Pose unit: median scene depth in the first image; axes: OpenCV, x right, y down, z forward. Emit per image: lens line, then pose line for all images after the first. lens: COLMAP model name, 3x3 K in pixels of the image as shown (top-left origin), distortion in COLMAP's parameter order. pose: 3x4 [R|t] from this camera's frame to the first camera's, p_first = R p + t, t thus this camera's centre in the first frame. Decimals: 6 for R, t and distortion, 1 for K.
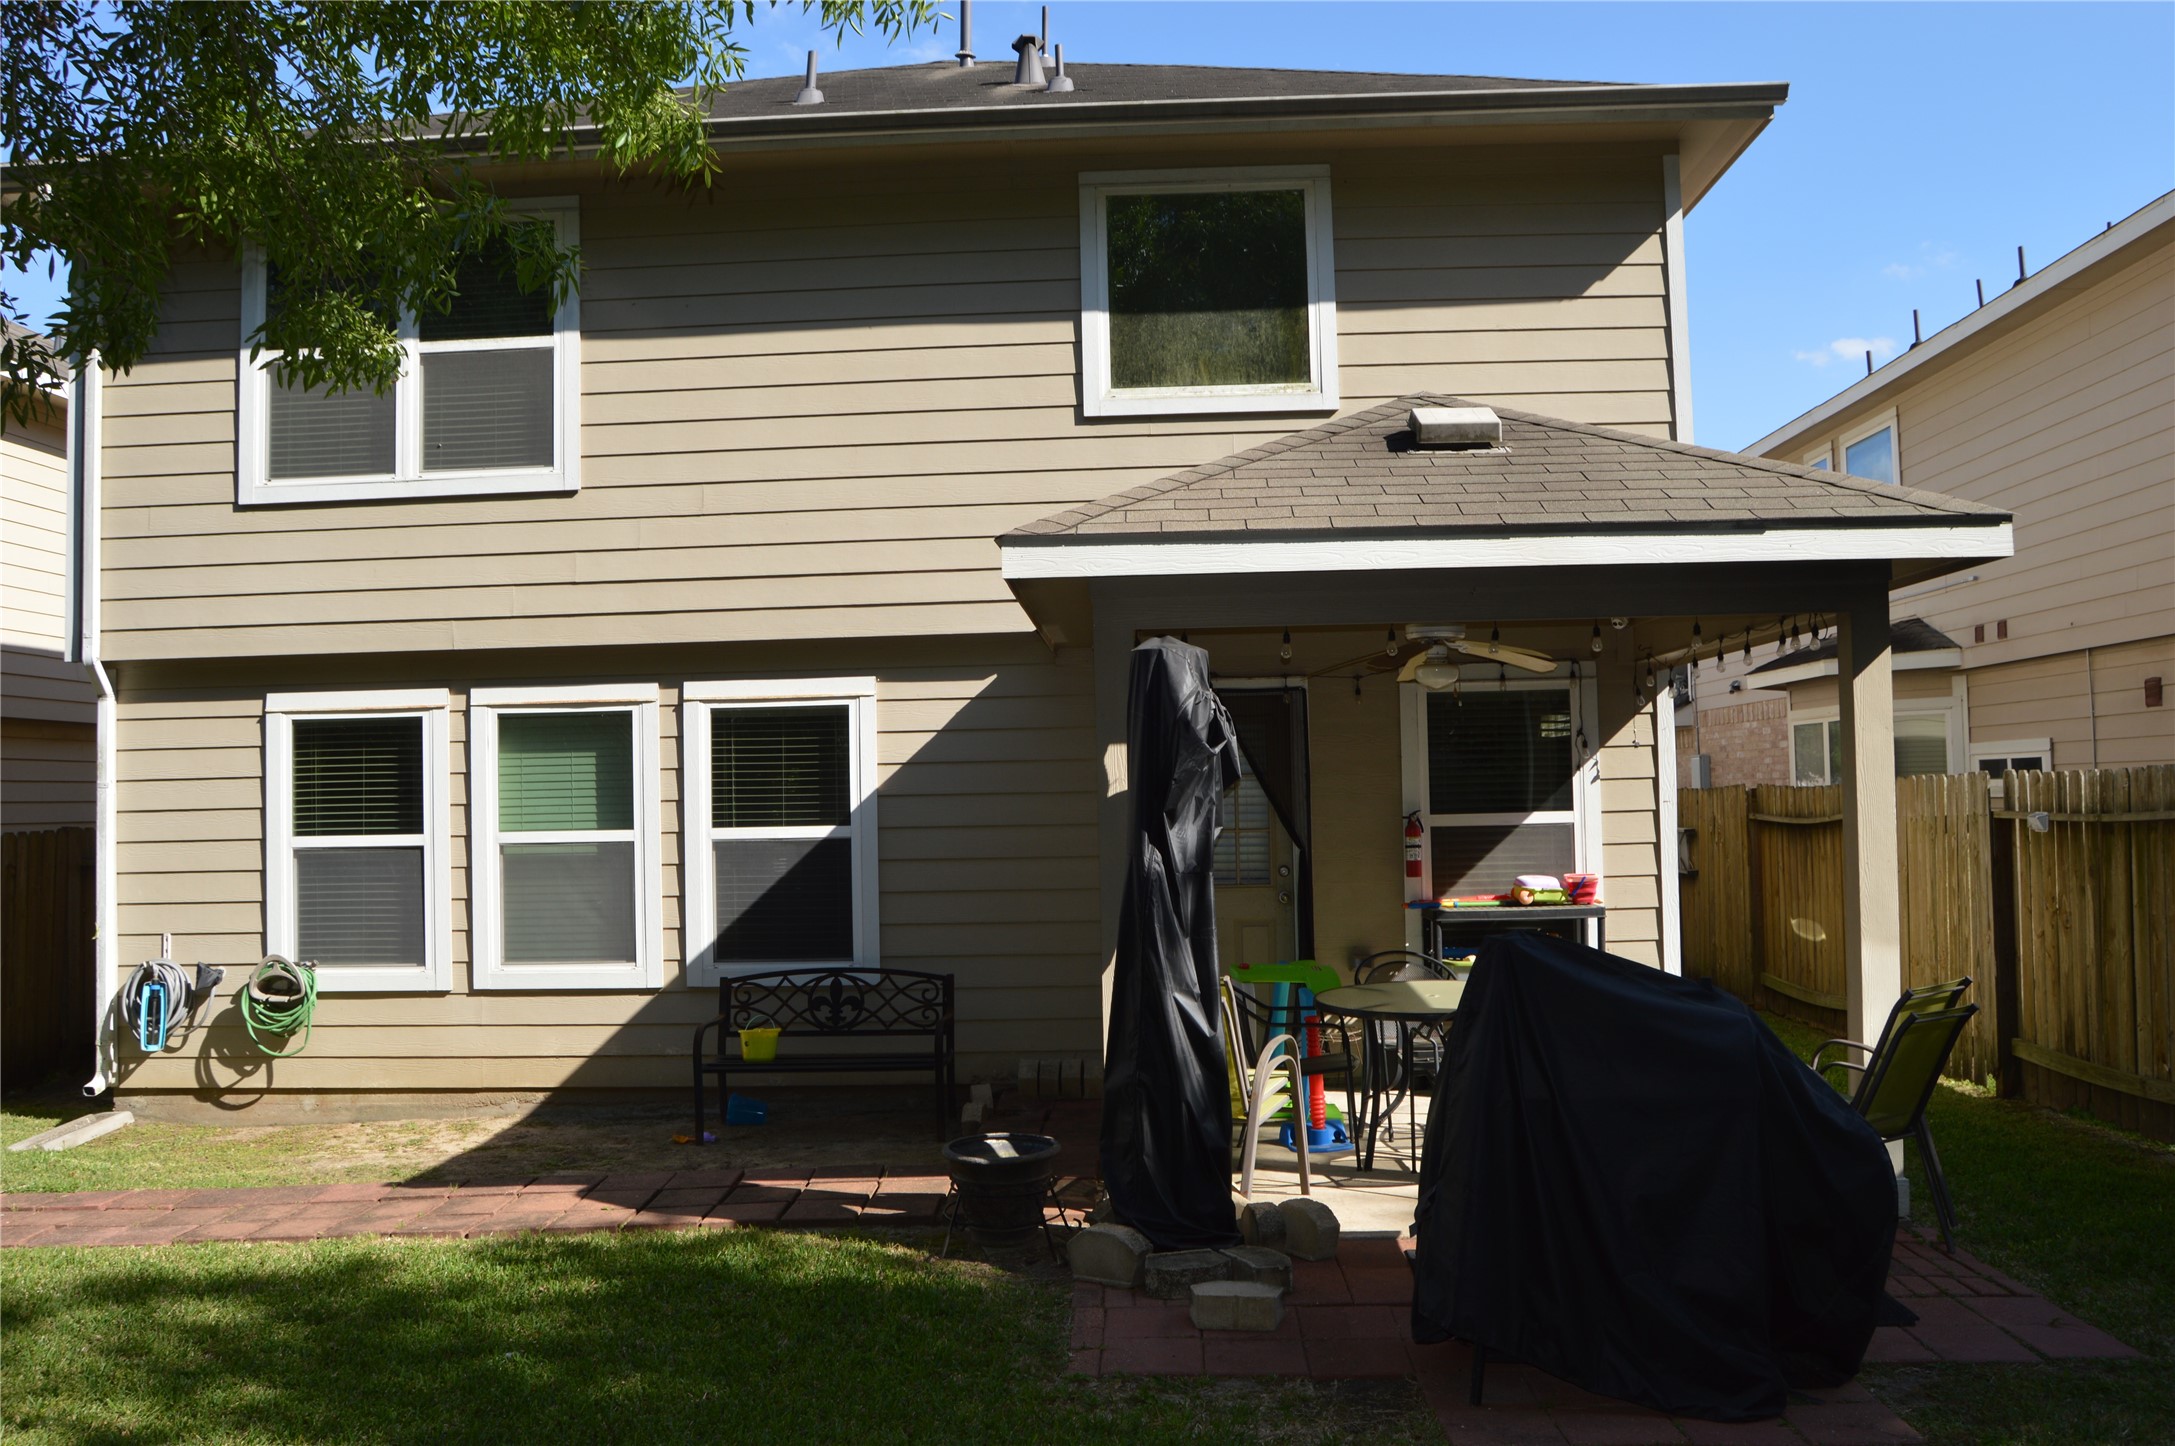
lens RADIAL K [[1618.6, 0, 1081.8], [0, 1618.6, 734.1], [0, 0, 1]] dist [-0.070234, 0.007261]
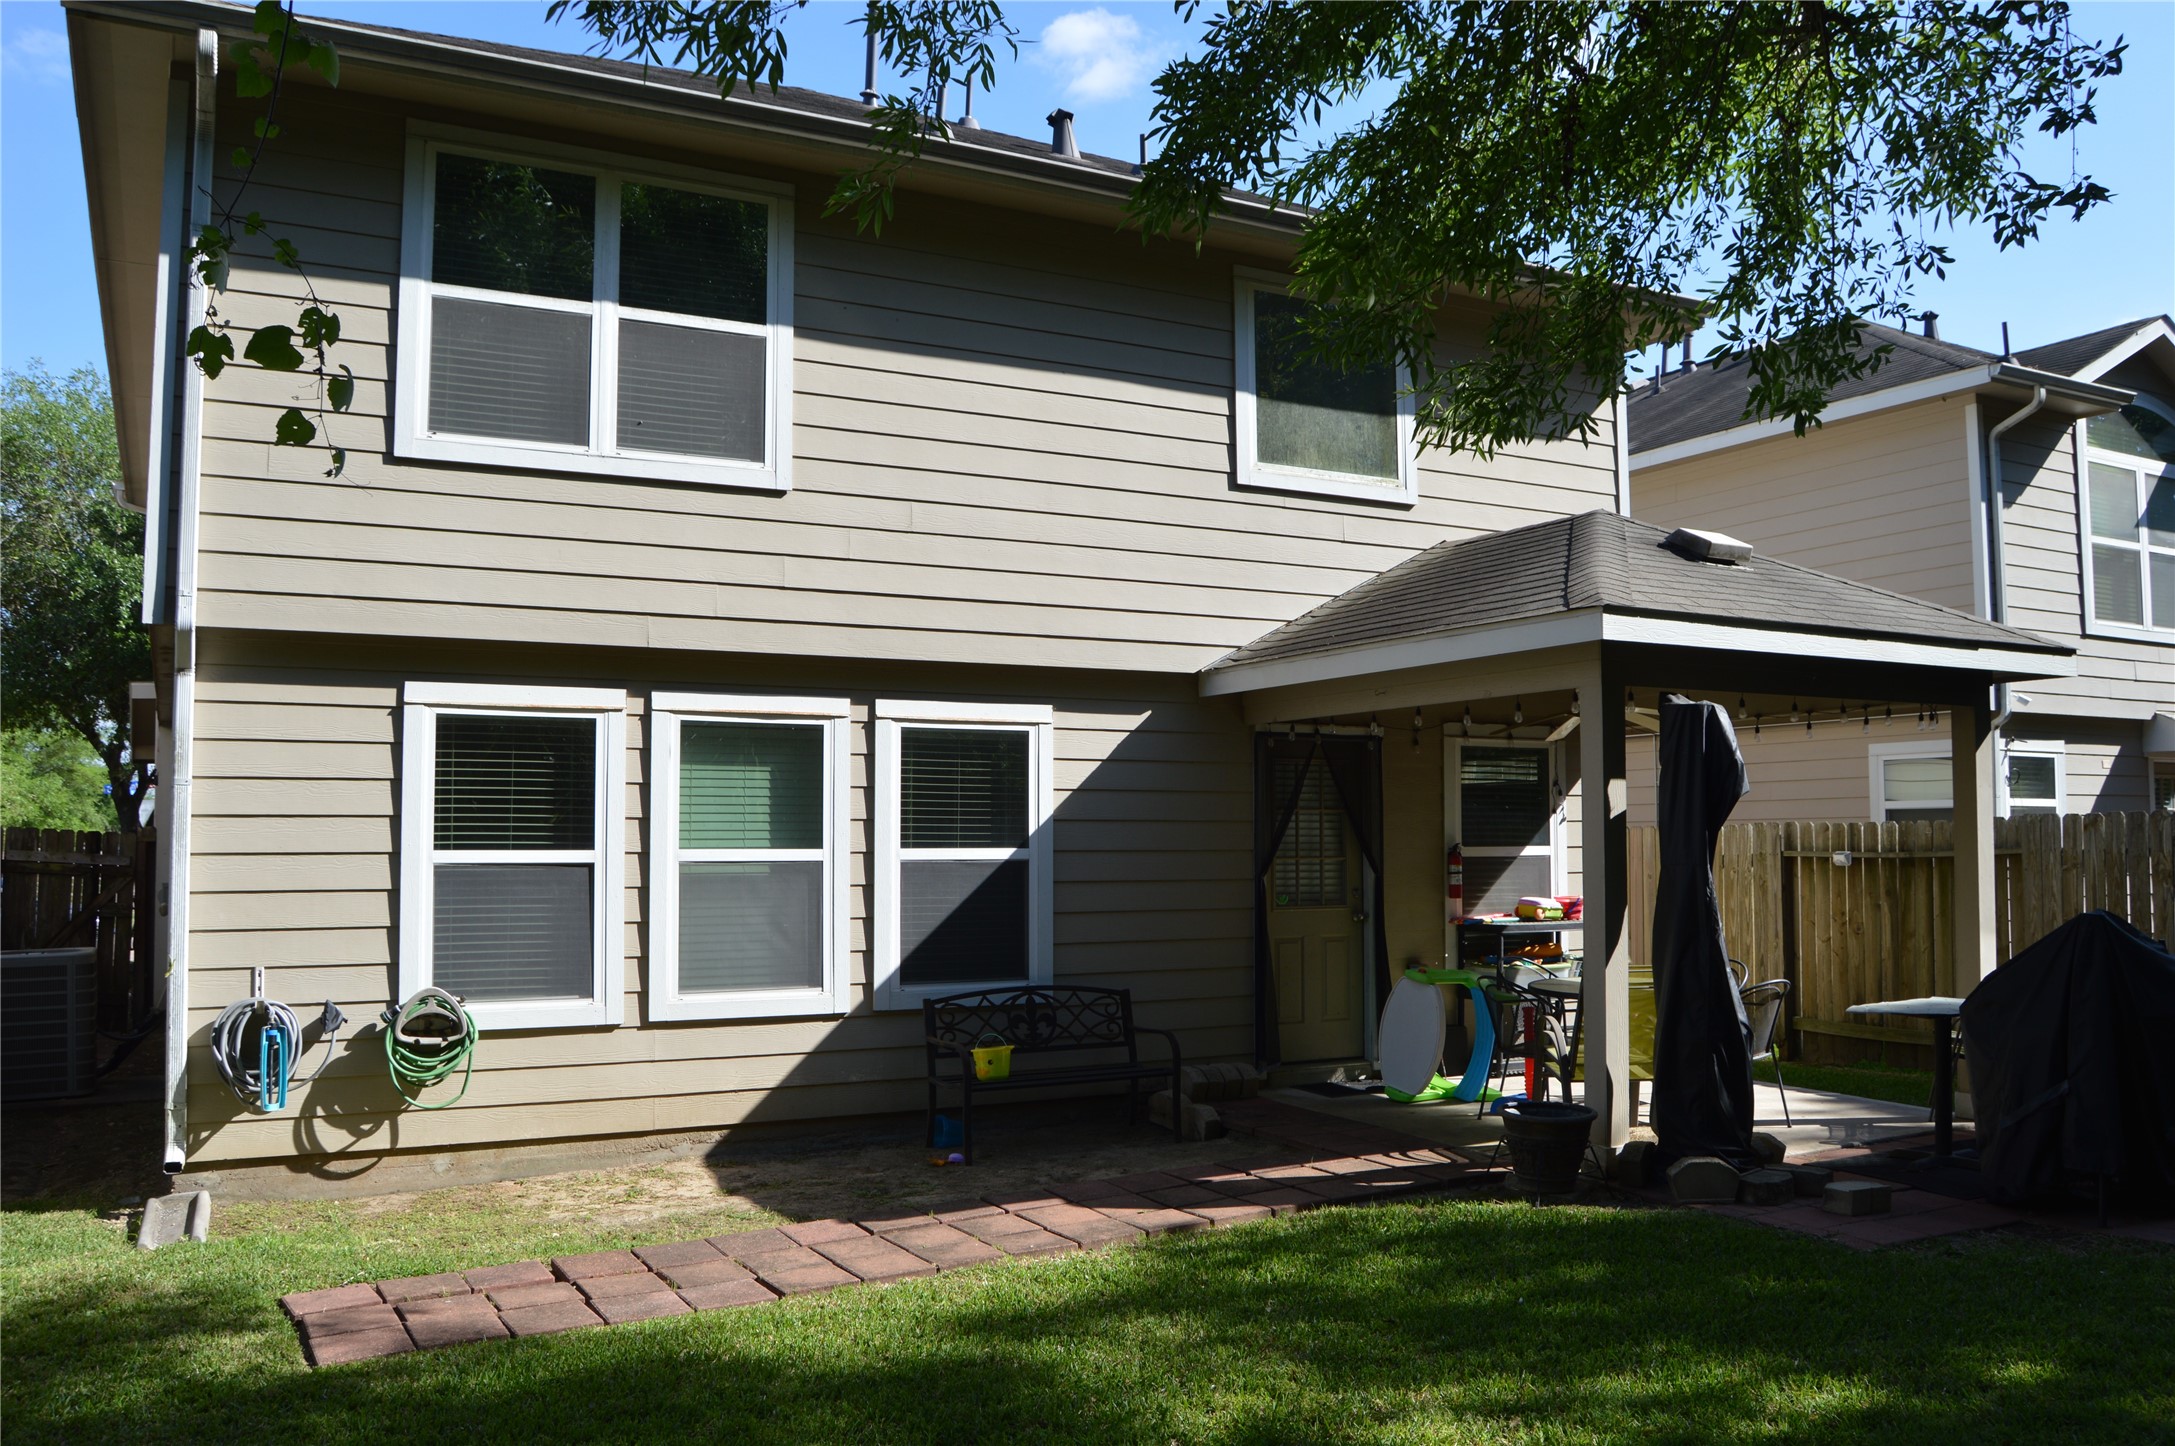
lens RADIAL K [[1739.6, 0, 1088.6], [0, 1739.6, 707.8], [0, 0, 1]] dist [-0.084369, 0.027141]
pose [[0.856830, 0.058047, 0.512321, -0.680073], [-0.039498, 0.998112, -0.047031, 0.017734], [-0.514084, 0.020062, 0.857505, 0.027338]]
